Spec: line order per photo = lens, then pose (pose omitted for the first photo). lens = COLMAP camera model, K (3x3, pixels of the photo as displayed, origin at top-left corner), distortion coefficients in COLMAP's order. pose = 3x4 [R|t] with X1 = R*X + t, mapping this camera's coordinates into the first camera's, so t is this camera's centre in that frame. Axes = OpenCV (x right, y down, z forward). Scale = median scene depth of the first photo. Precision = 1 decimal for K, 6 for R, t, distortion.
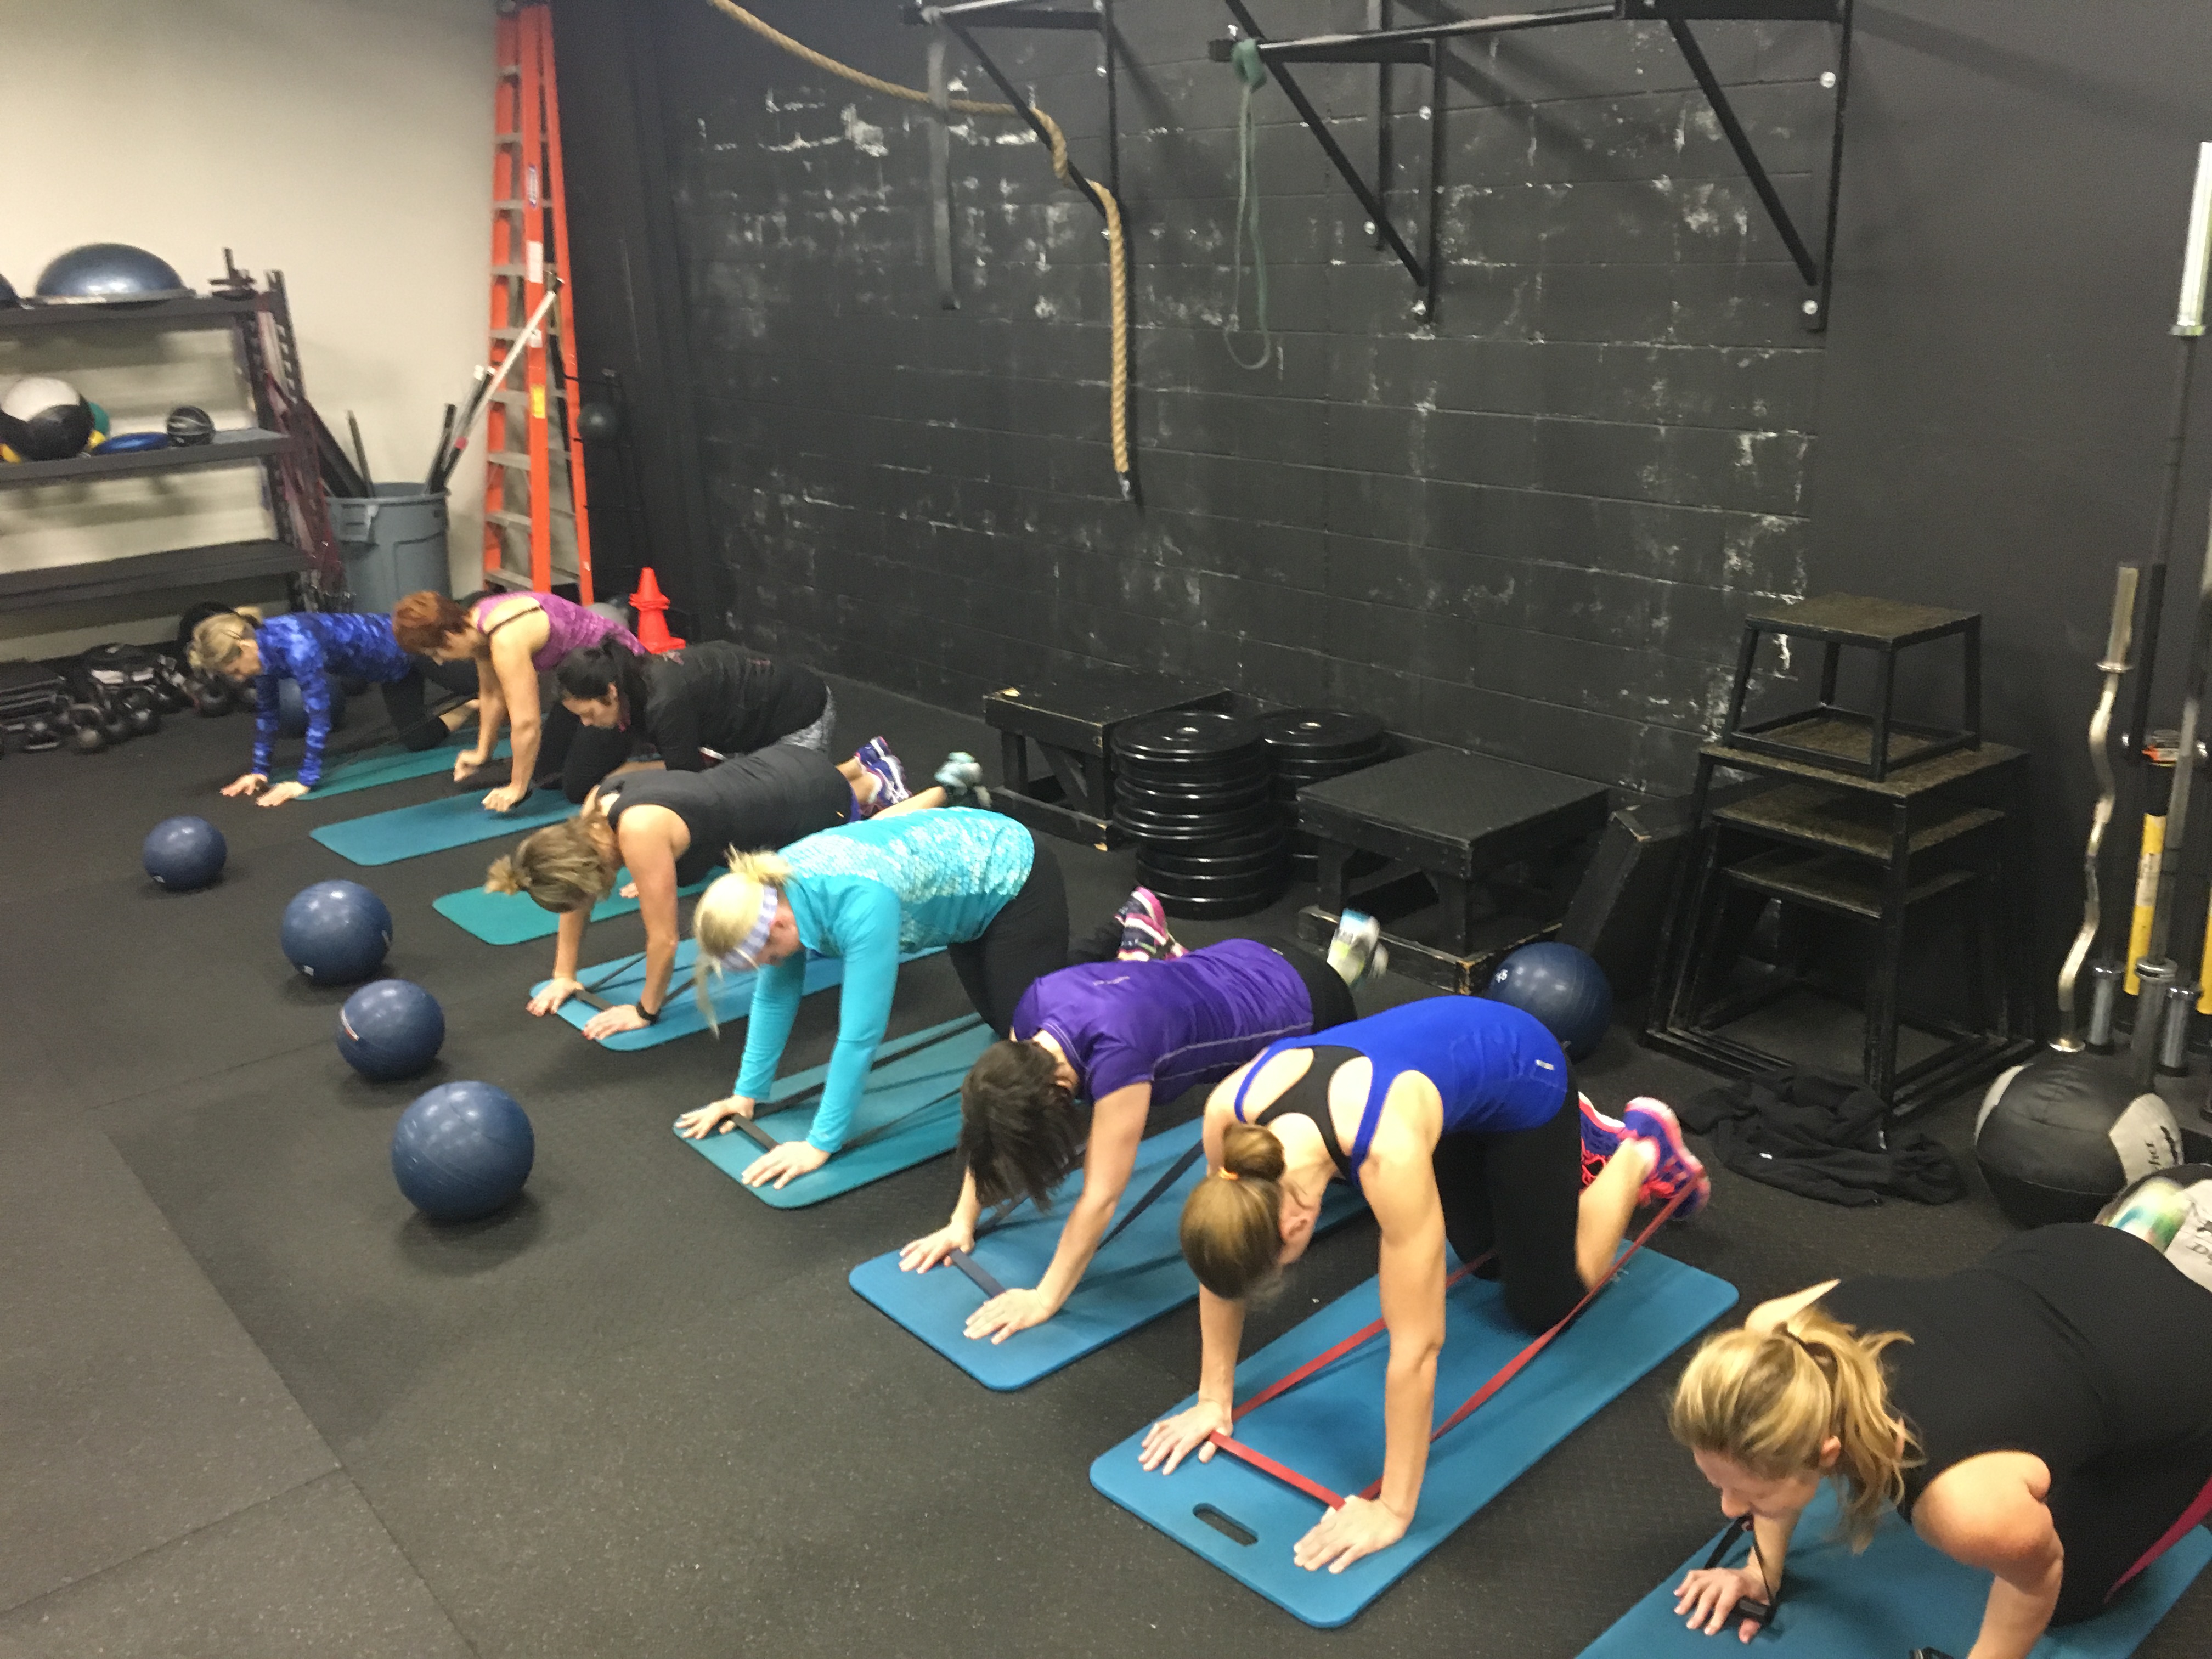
lens RADIAL K [[1873.1, 0, 1098.2], [0, 1873.1, 829.8], [0, 0, 1]] dist [0.061497, -0.082975]
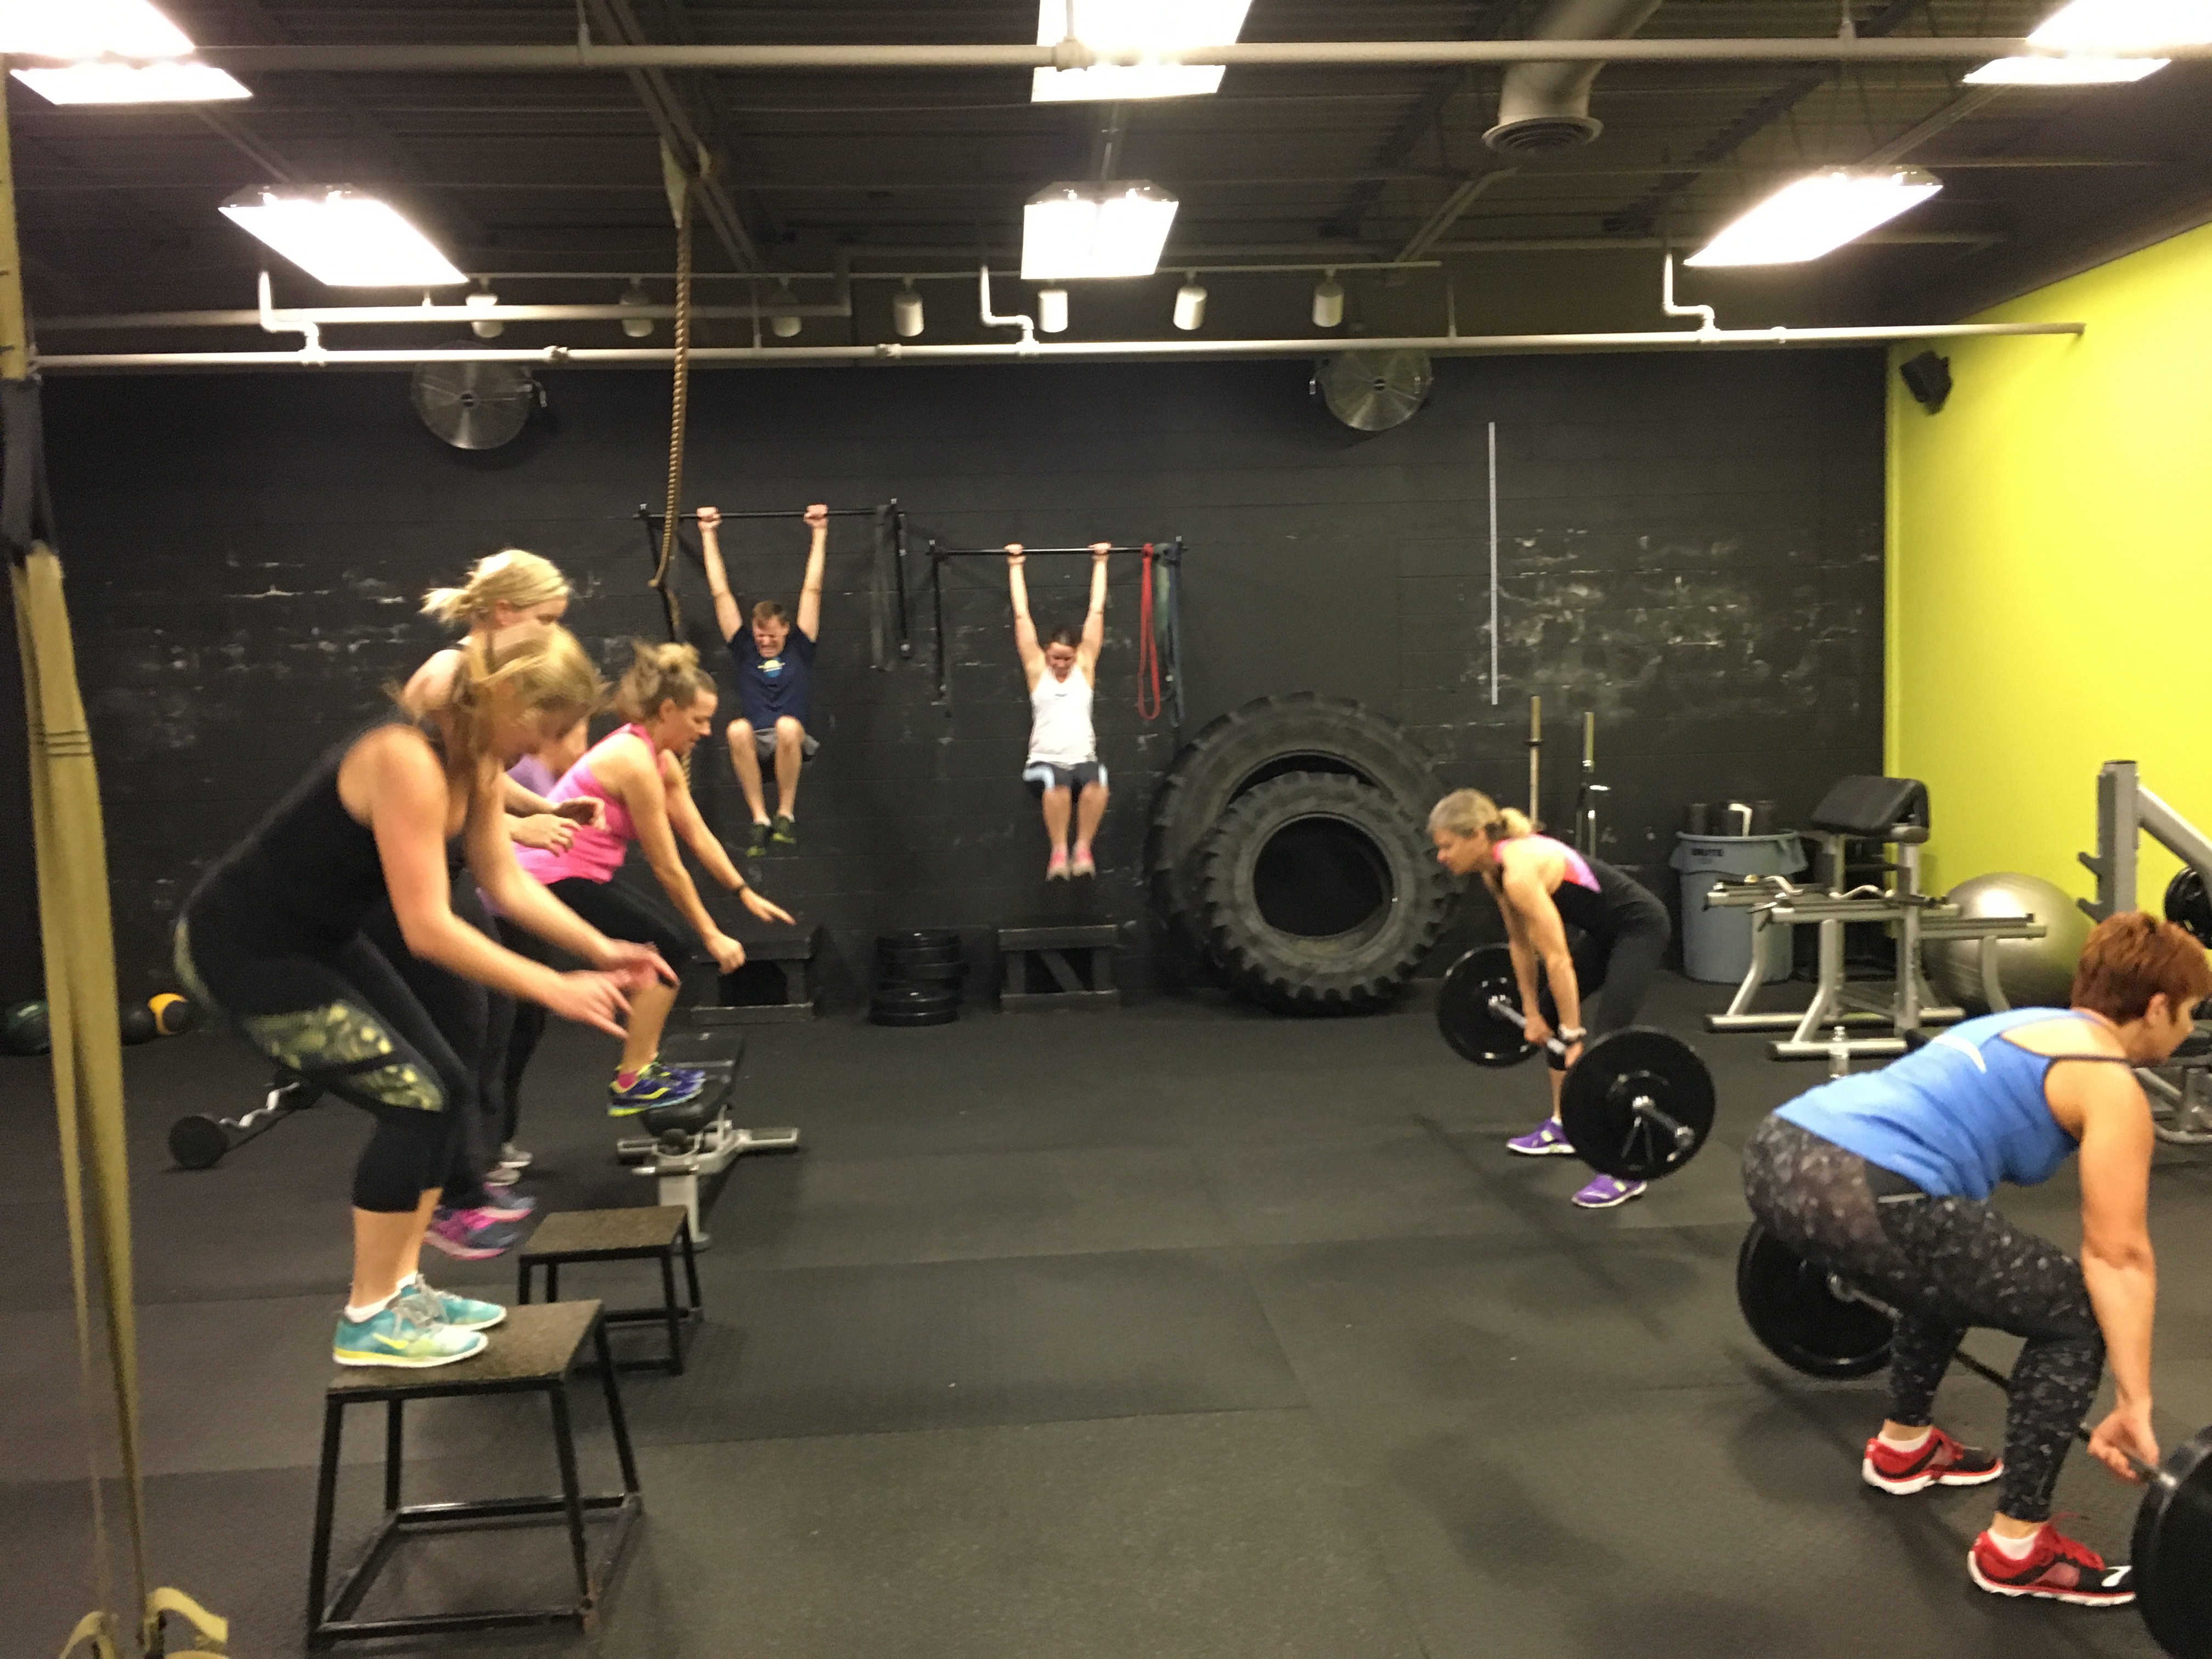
lens RADIAL K [[1873.1, 0, 1107.5], [0, 1873.1, 814.0], [0, 0, 1]] dist [0.061497, -0.082975]
pose [[0.579572, -0.046439, 0.813597, -0.992724], [0.265621, 0.954617, -0.134729, 0.107103], [-0.770417, 0.294194, 0.565604, -0.108338]]
